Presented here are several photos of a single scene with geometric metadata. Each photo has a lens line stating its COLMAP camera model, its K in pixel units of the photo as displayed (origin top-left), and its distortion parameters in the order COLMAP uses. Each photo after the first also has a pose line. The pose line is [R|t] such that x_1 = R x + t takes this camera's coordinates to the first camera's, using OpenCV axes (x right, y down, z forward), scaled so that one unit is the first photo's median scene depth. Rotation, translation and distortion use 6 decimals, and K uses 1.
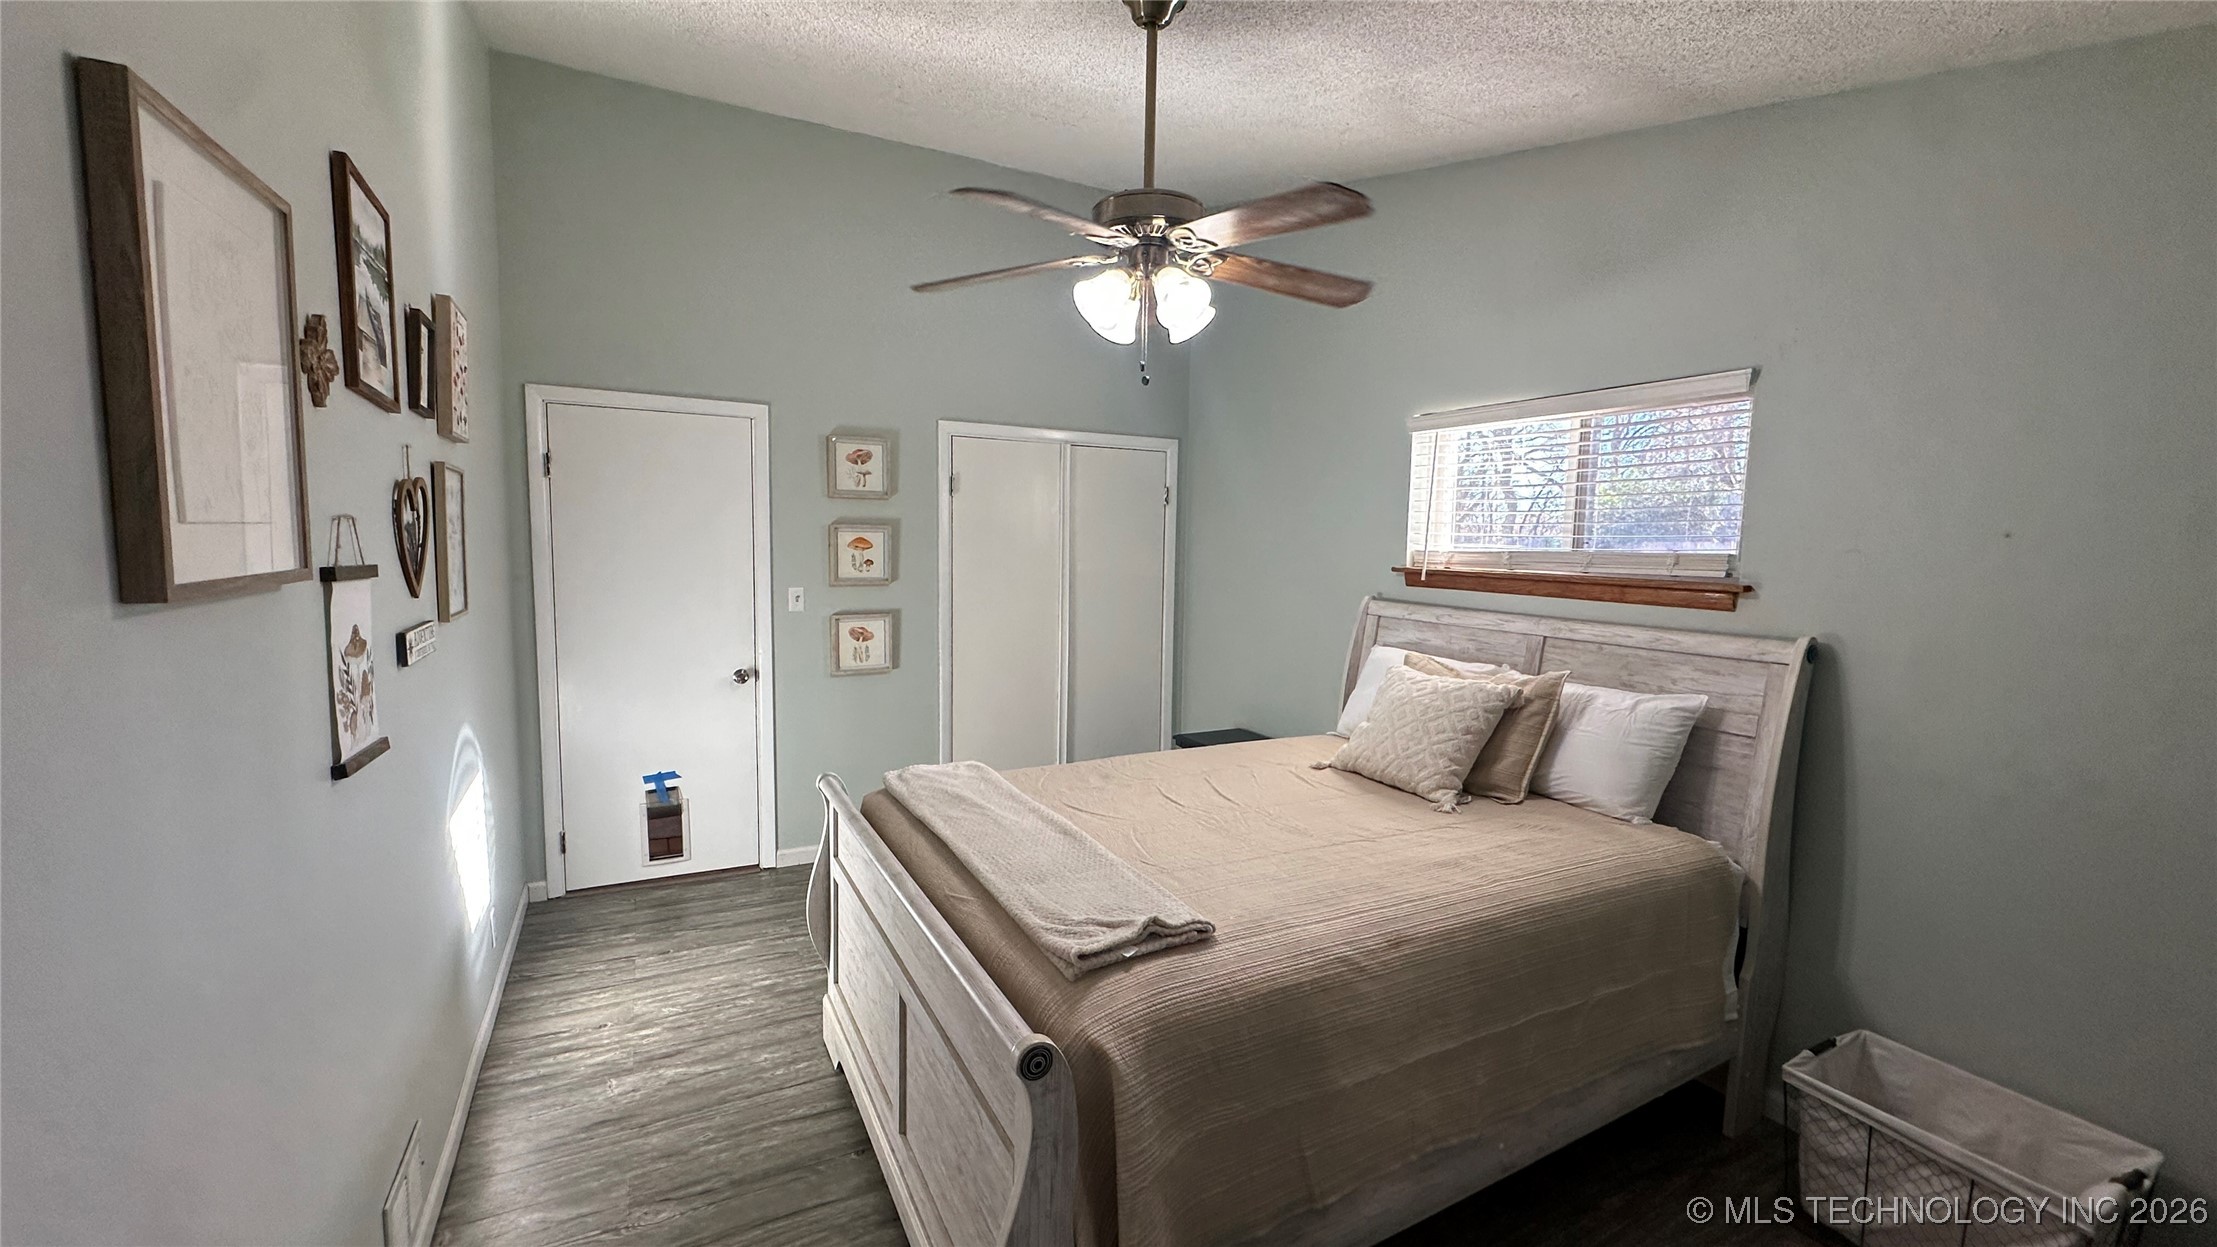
lens RADIAL K [[889.5, 0, 1102.3], [0, 889.5, 623.8], [0, 0, 1]] dist [-0.000149, -0.000040]
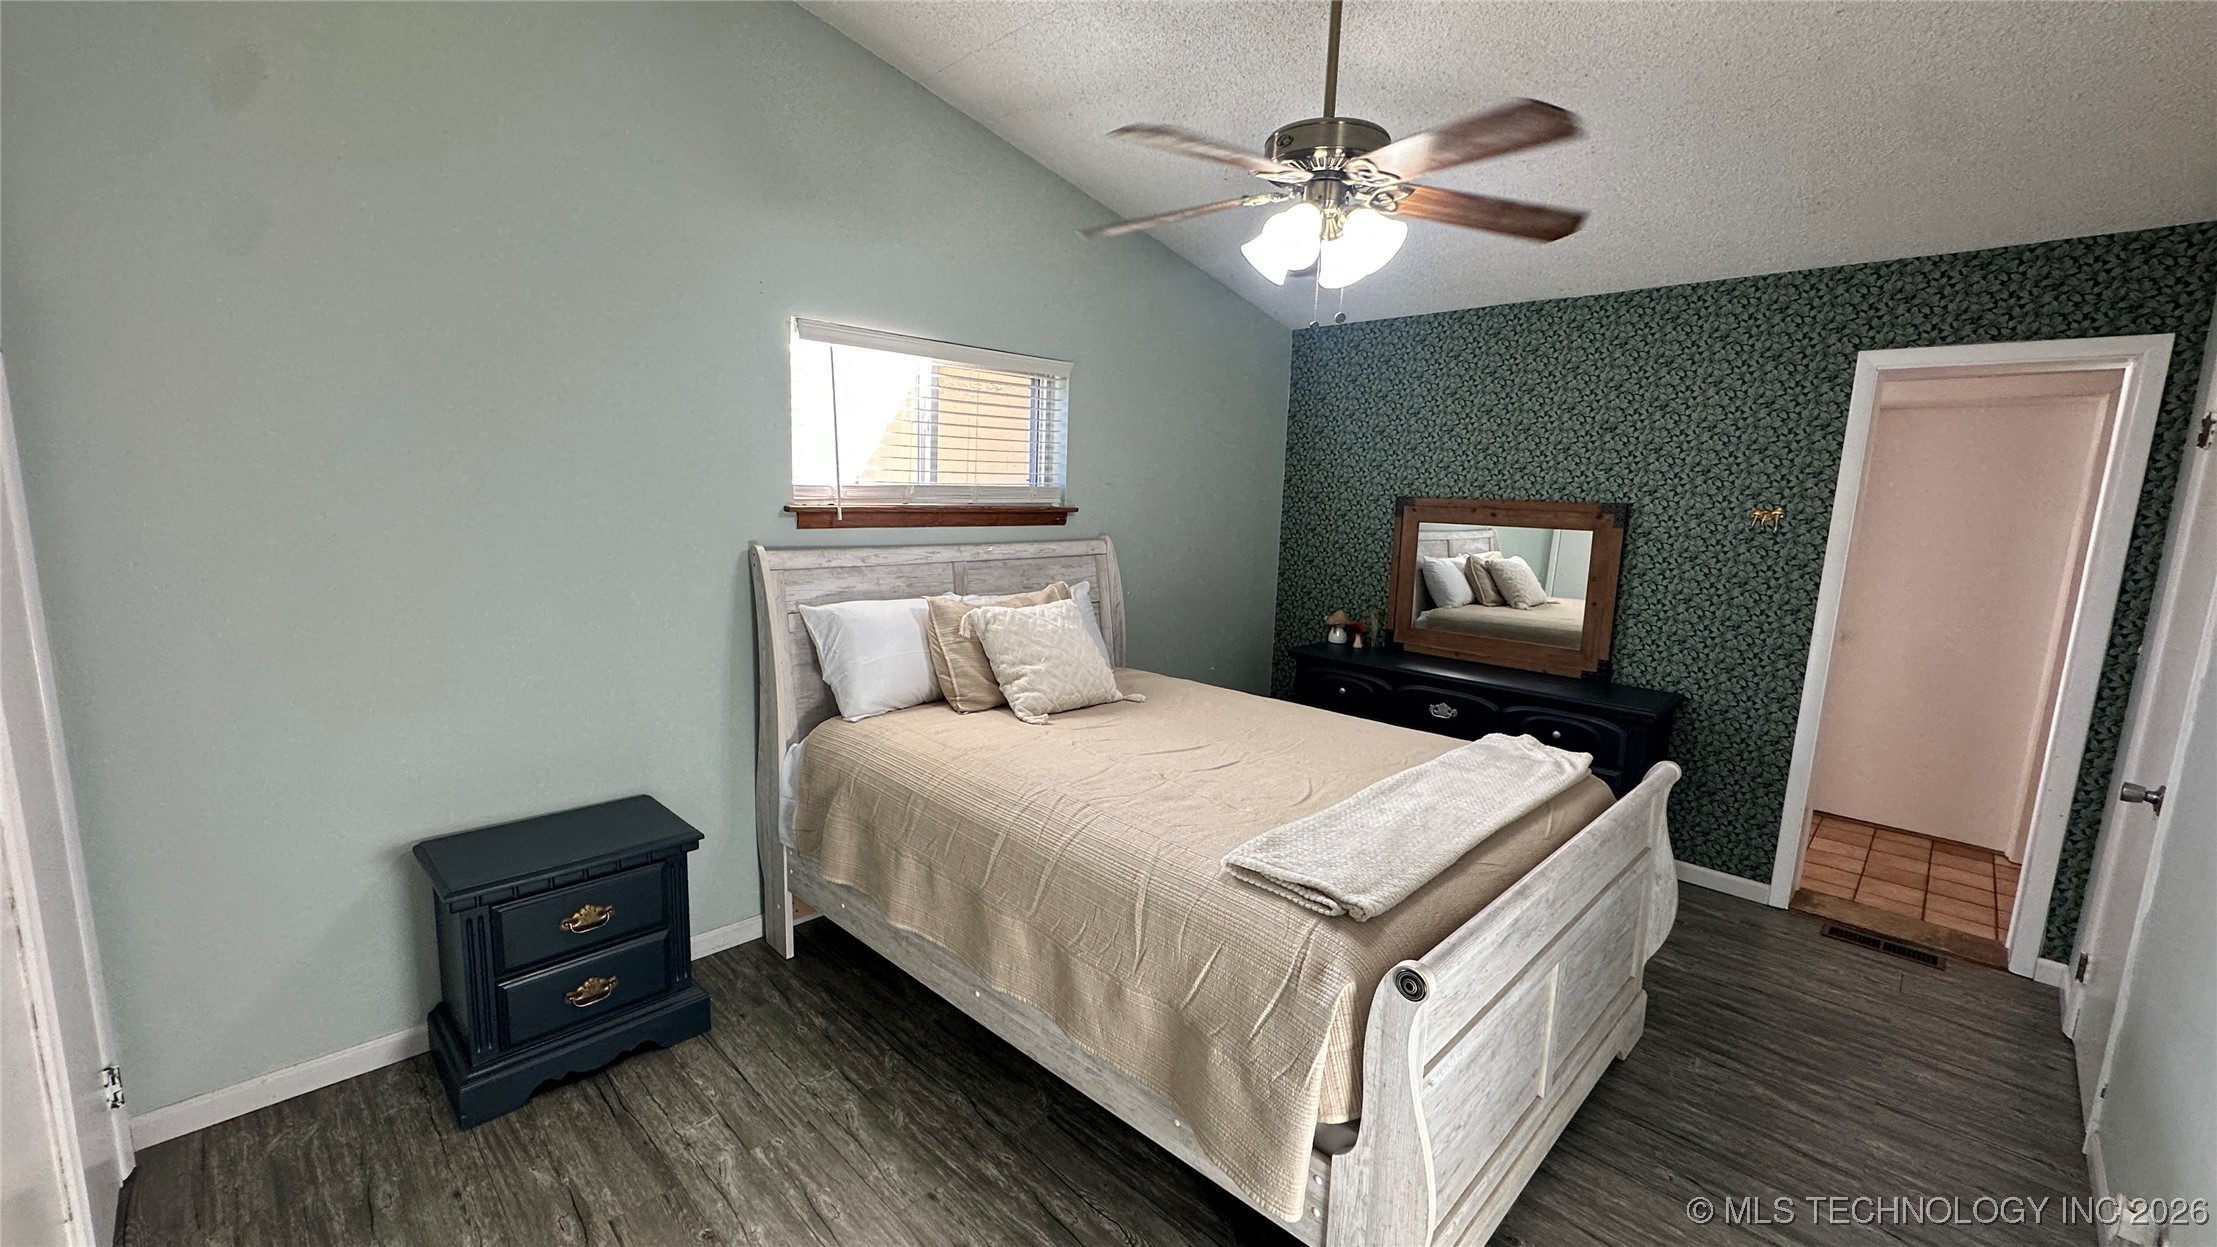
lens RADIAL K [[889.5, 0, 1100.2], [0, 889.5, 622.1], [0, 0, 1]] dist [-0.000149, -0.000040]
pose [[-0.299179, -0.178385, 0.937374, -0.647153], [0.056037, 0.977390, 0.203885, -0.134447], [-0.952550, 0.113526, -0.282418, 1.185322]]
